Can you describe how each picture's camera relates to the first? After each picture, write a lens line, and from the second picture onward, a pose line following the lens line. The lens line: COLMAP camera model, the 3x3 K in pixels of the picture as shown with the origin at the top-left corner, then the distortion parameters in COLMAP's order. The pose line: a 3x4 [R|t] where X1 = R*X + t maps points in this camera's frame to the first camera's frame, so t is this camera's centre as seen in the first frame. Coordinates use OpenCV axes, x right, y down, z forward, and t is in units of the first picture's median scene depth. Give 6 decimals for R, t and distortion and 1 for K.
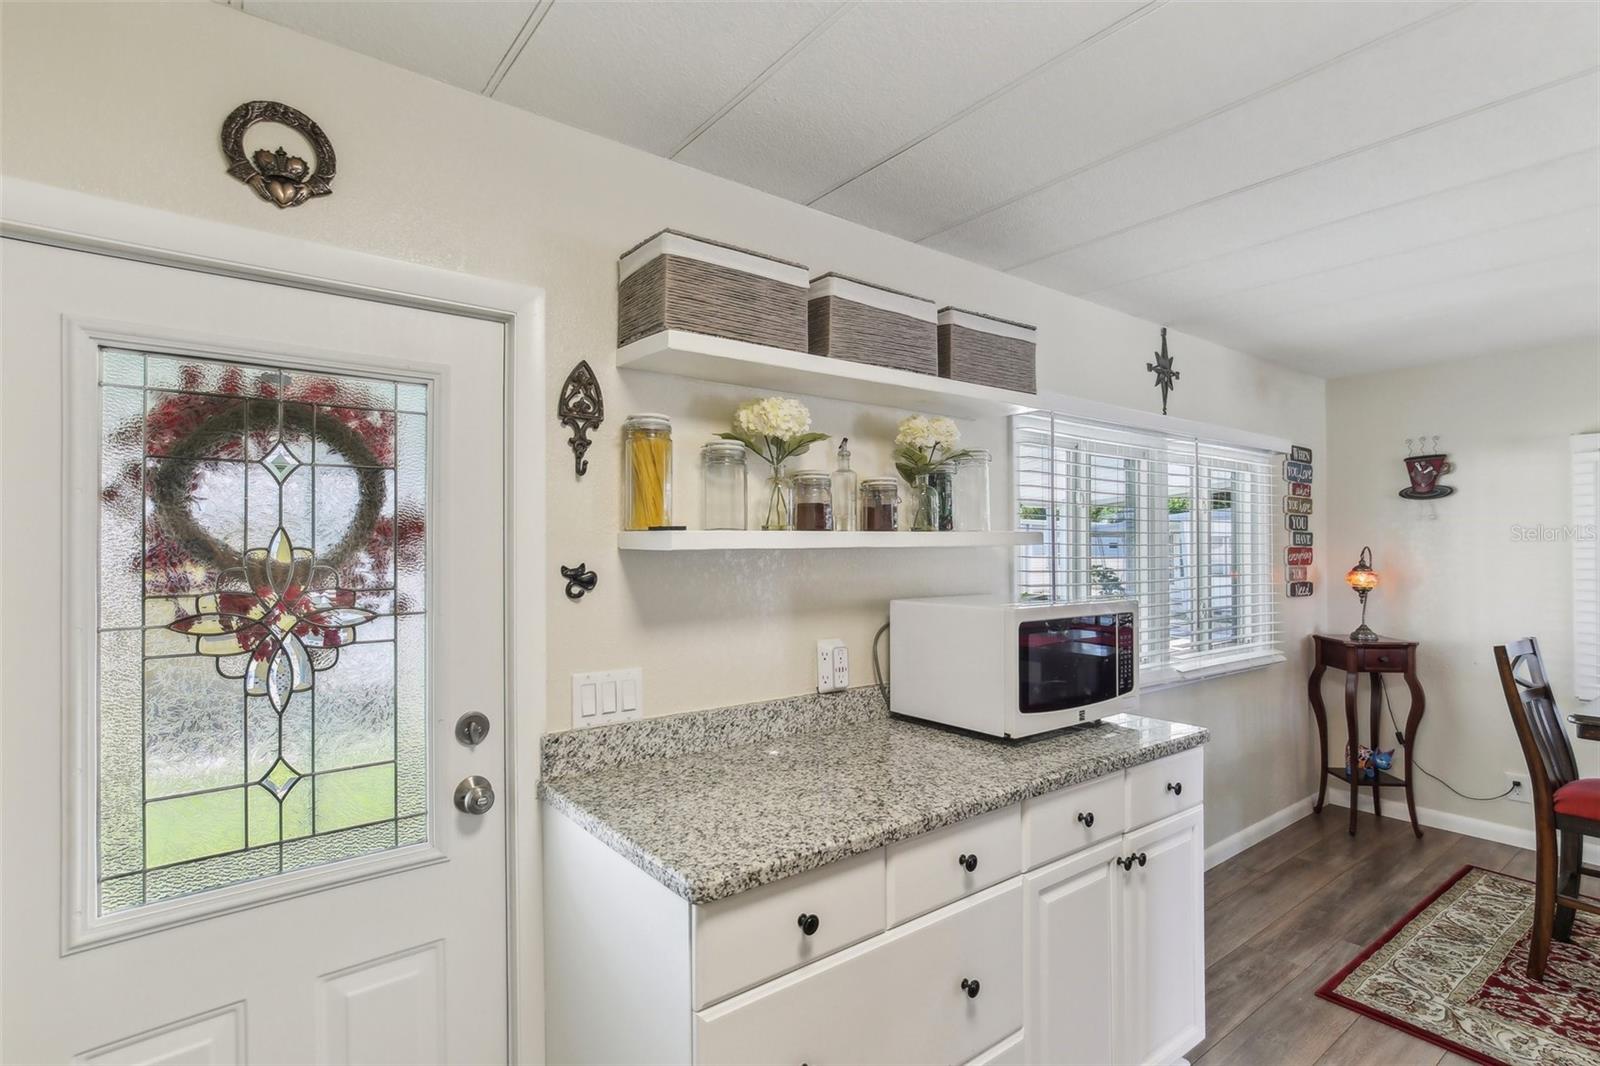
lens RADIAL K [[784.4, 0, 800.0], [0, 784.4, 533.0], [0, 0, 1]] dist [0.002715, 0.002107]
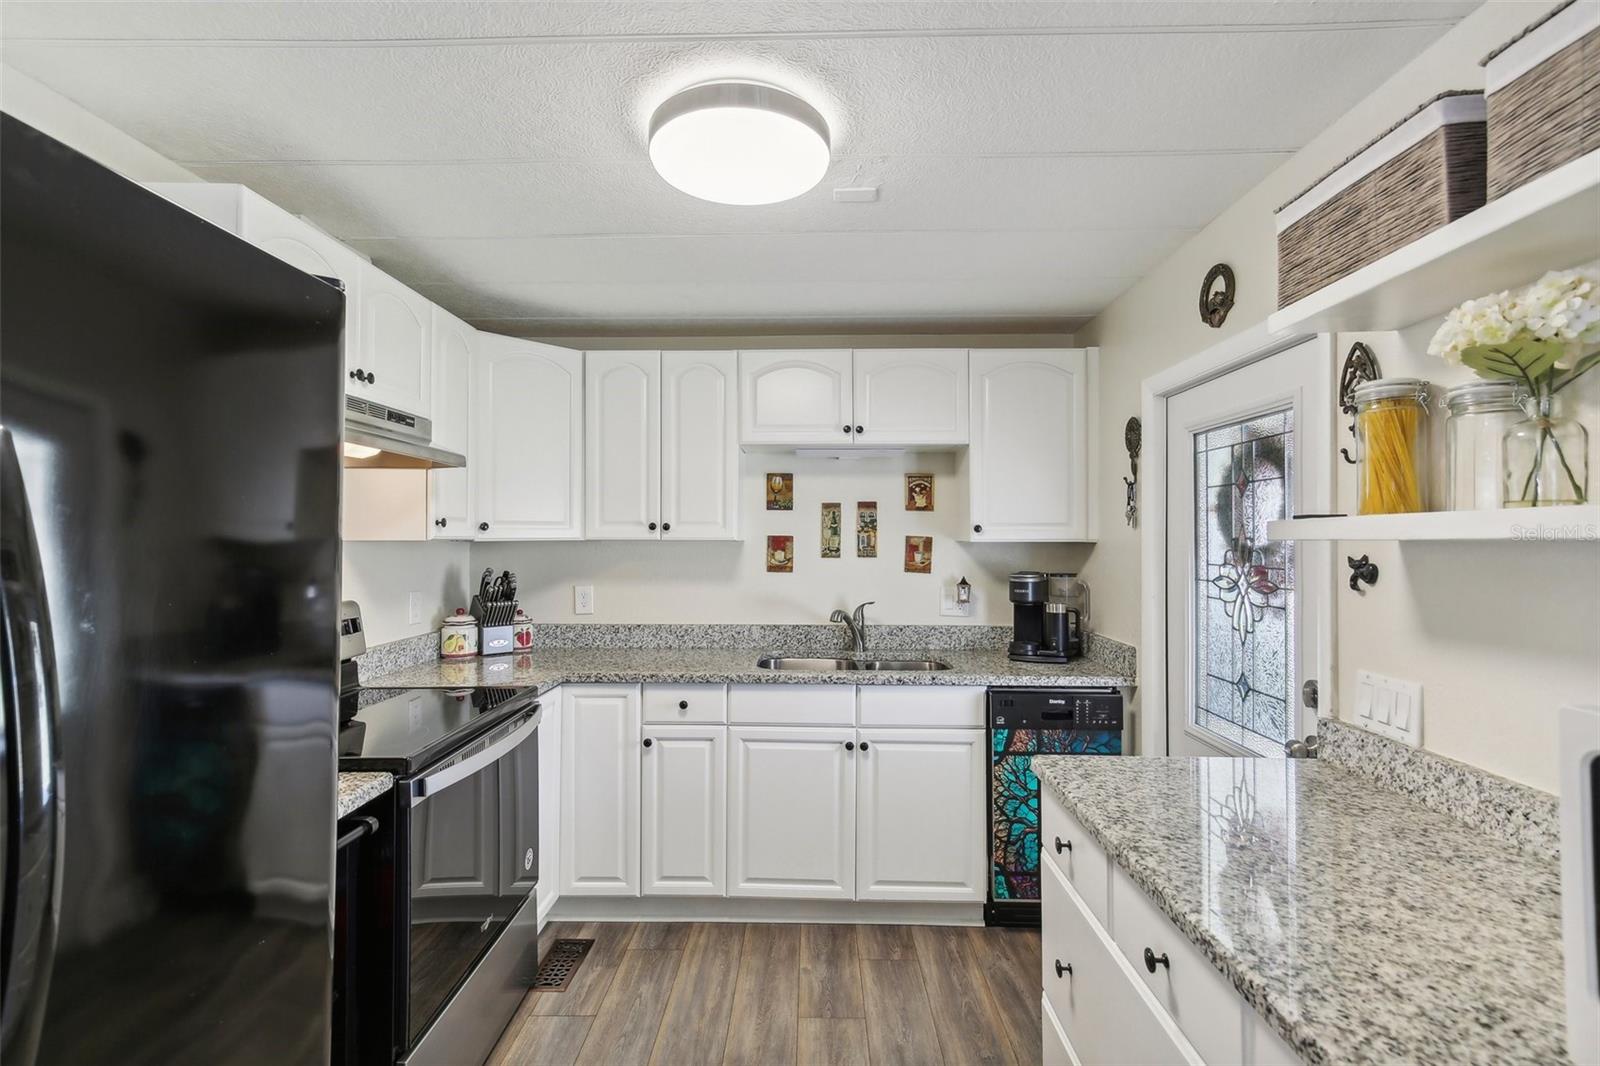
lens RADIAL K [[784.4, 0, 800.0], [0, 784.4, 533.0], [0, 0, 1]] dist [0.002715, 0.002107]
pose [[-0.641358, -0.003092, -0.767235, 0.895819], [0.010835, 0.999856, -0.013087, 0.017657], [0.767165, -0.016706, -0.641232, 1.095738]]
